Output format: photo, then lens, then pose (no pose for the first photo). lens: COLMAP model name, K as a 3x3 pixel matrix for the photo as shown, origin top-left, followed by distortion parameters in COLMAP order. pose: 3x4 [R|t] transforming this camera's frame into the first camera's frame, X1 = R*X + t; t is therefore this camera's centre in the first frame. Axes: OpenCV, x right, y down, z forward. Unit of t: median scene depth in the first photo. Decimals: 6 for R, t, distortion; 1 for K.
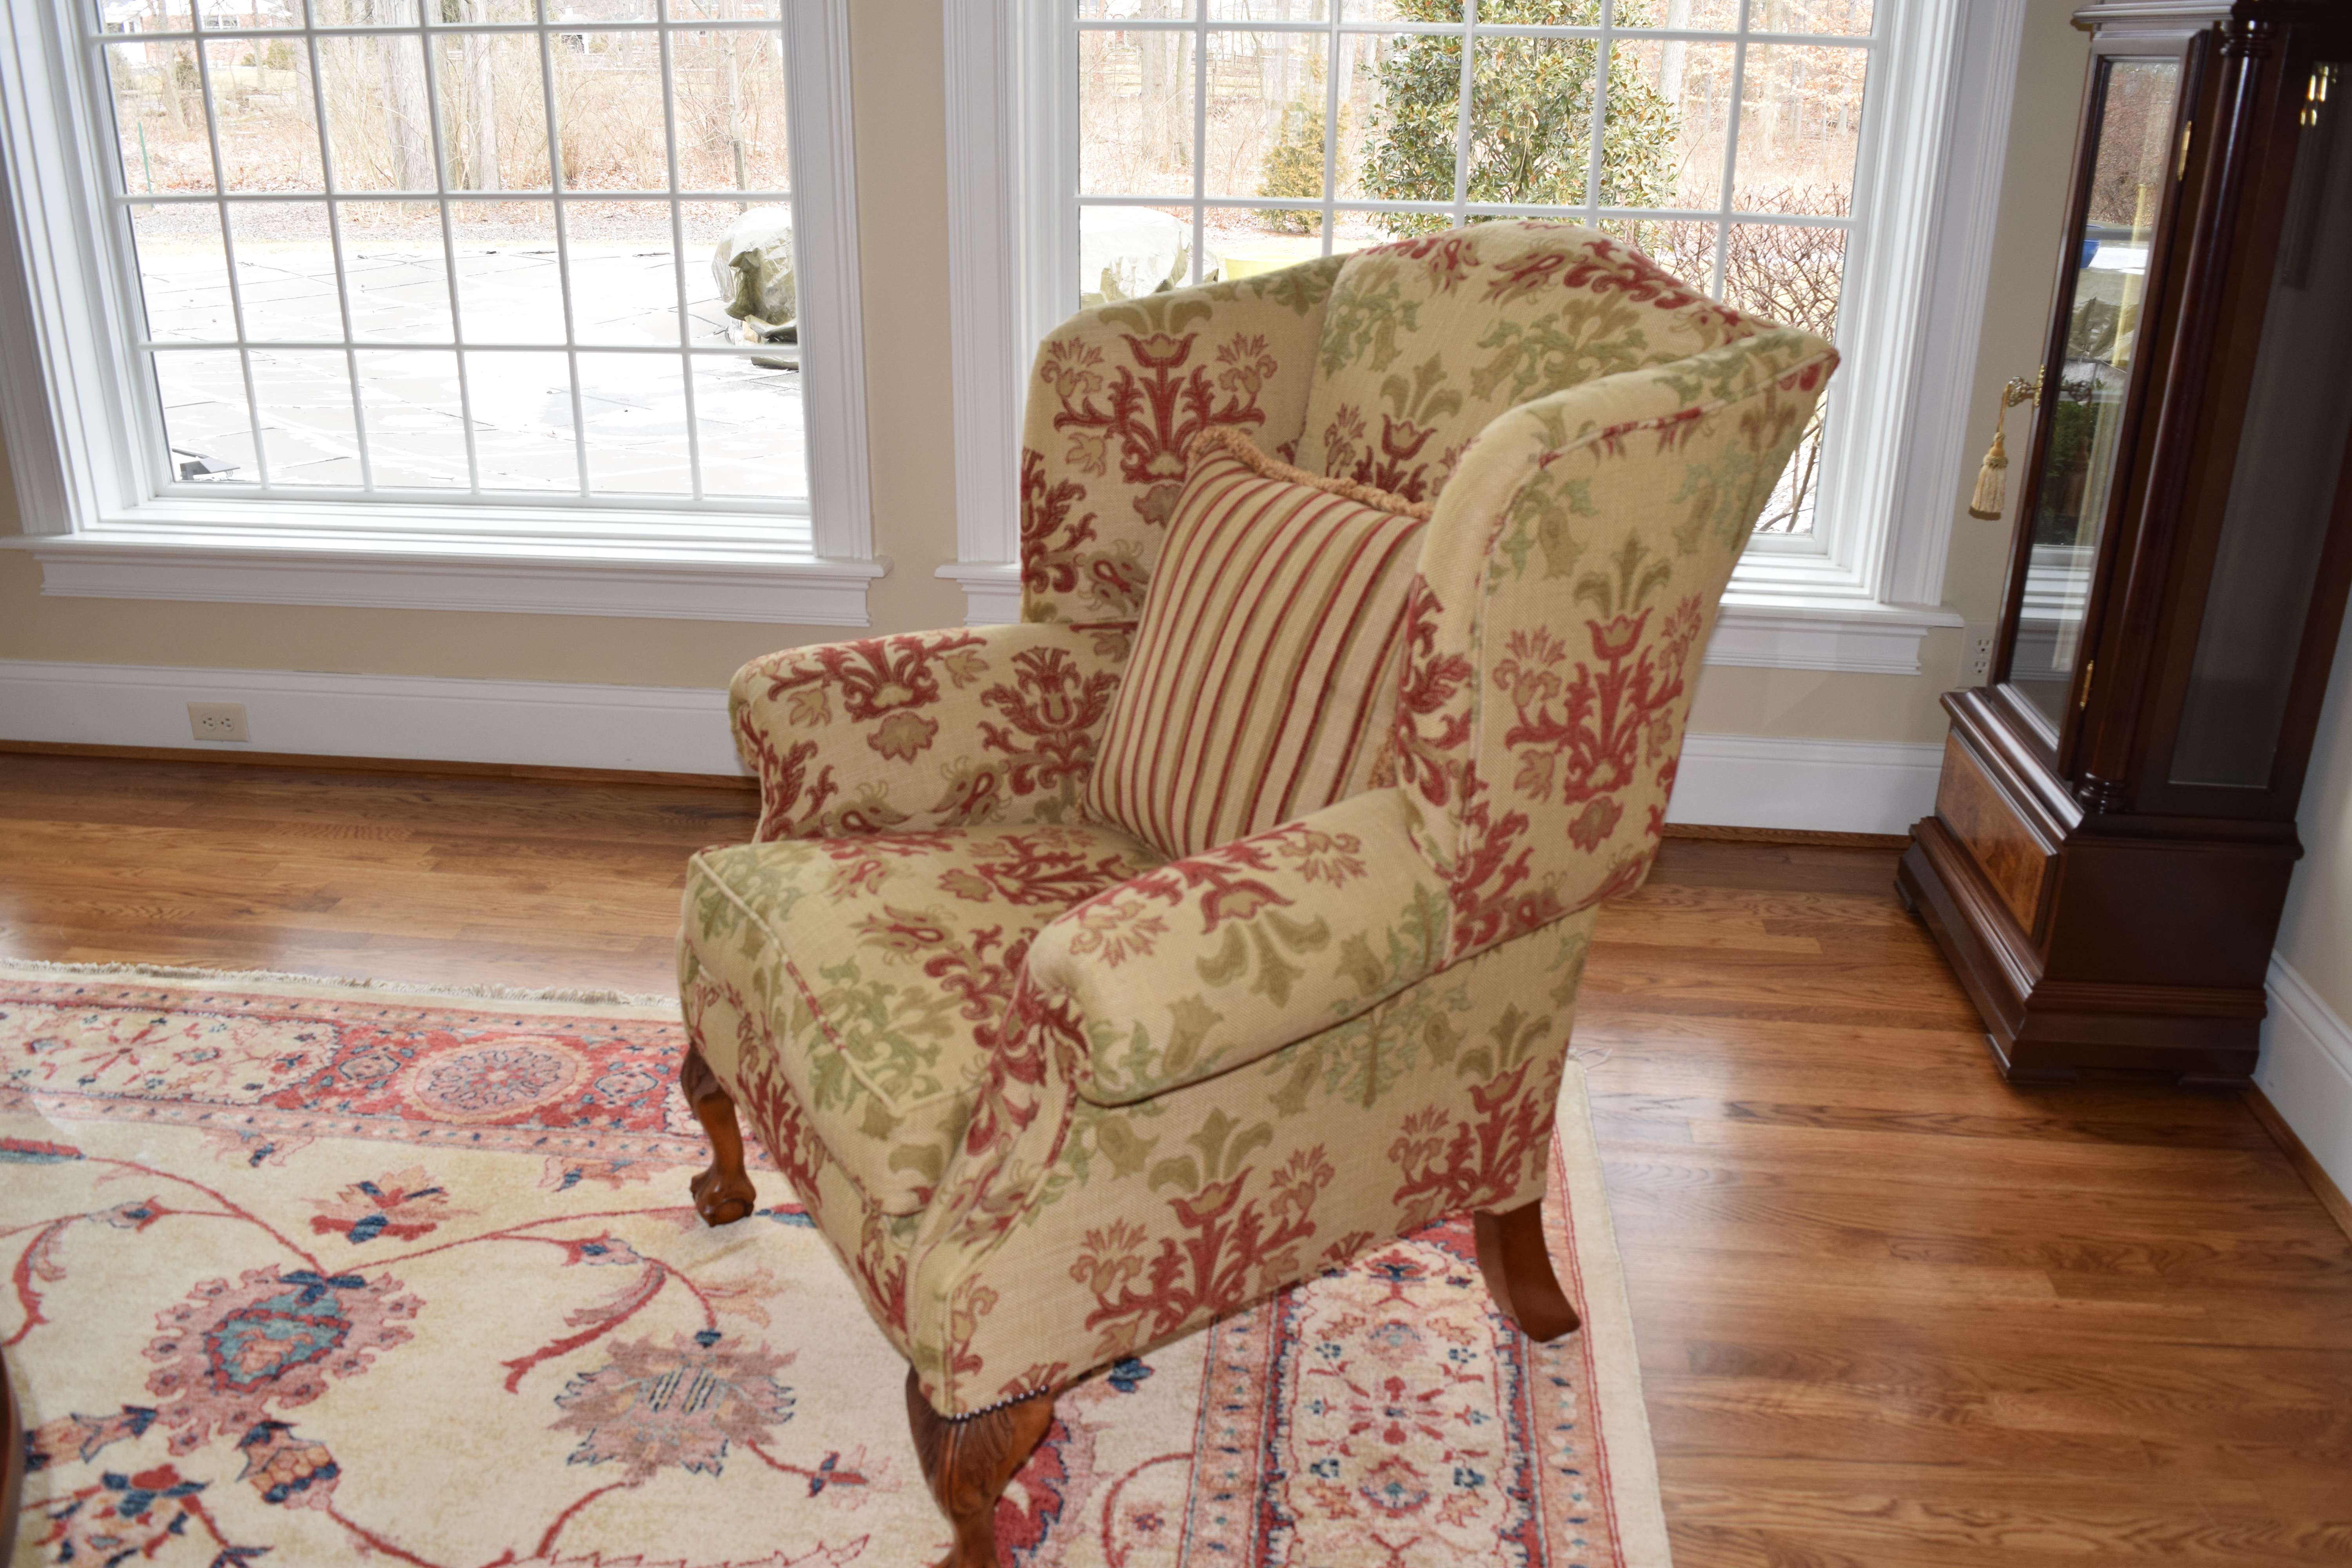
lens RADIAL K [[1826.9, 0, 1183.4], [0, 1826.9, 779.6], [0, 0, 1]] dist [-0.093462, 0.012639]
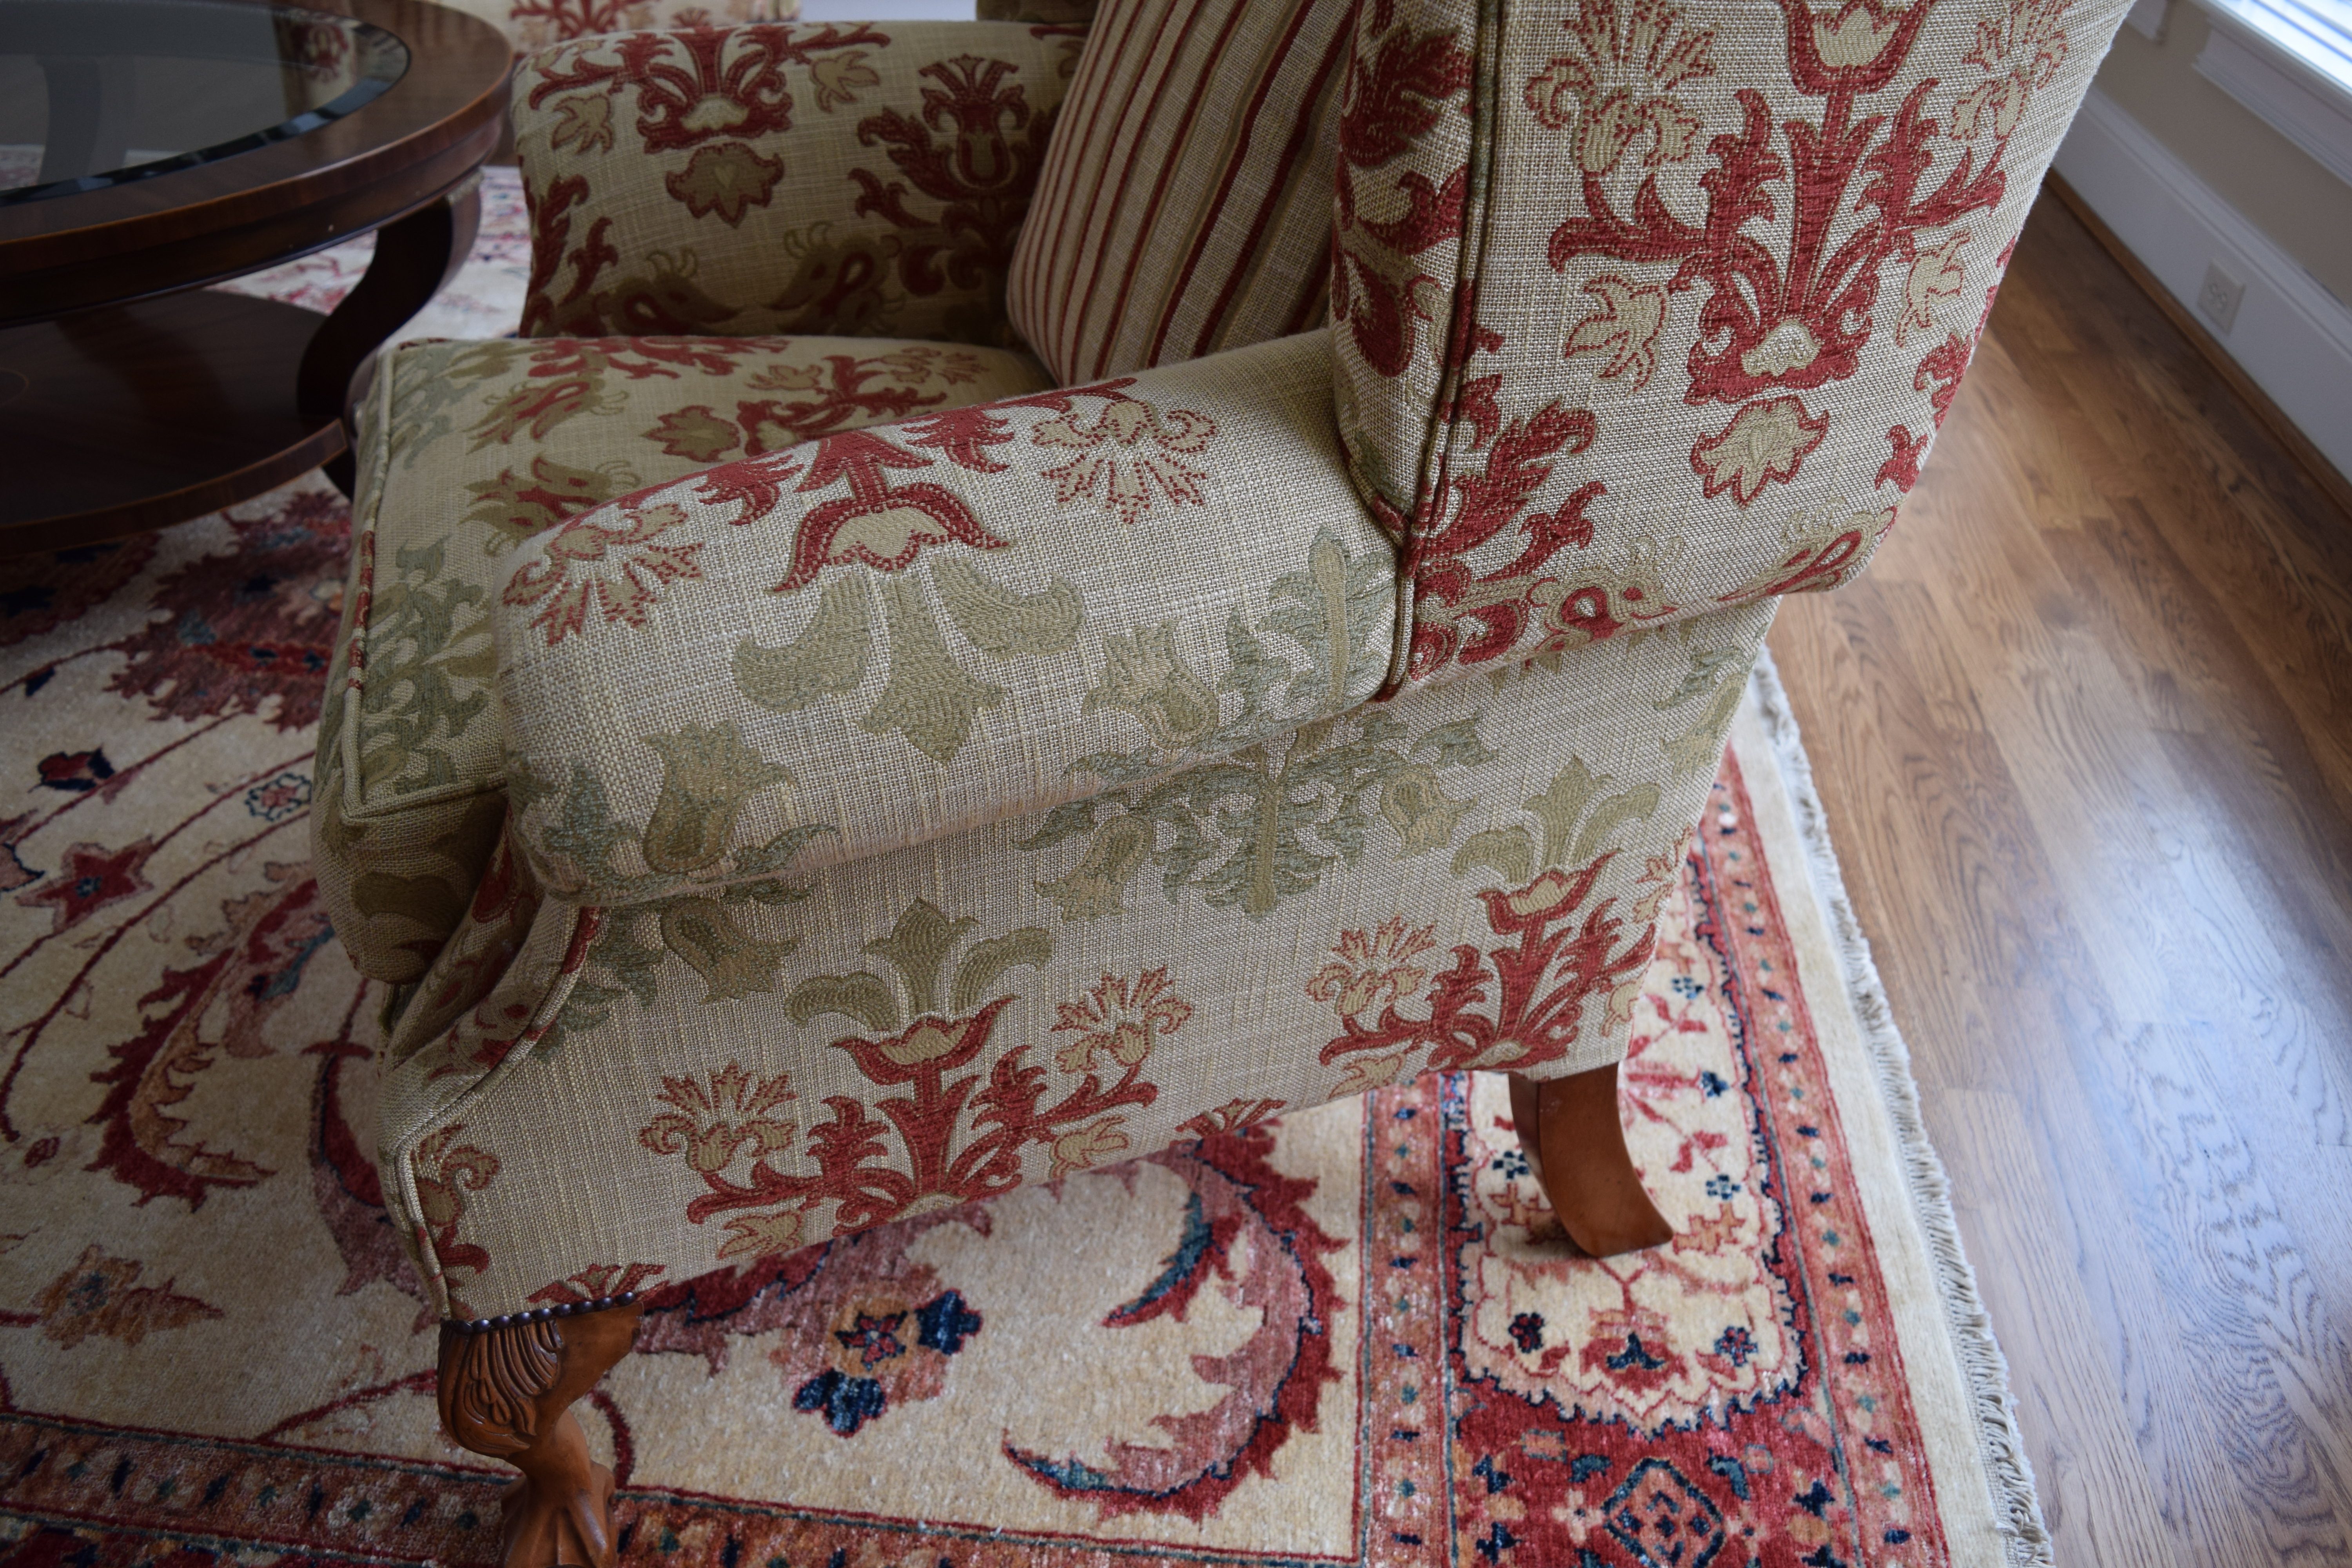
lens RADIAL K [[1826.9, 0, 1183.4], [0, 1826.9, 779.6], [0, 0, 1]] dist [-0.093462, 0.012639]
pose [[0.972077, 0.147603, -0.182426, 0.178497], [-0.097775, 0.961471, 0.256932, -0.000129], [0.213322, -0.231921, 0.949055, 0.487753]]
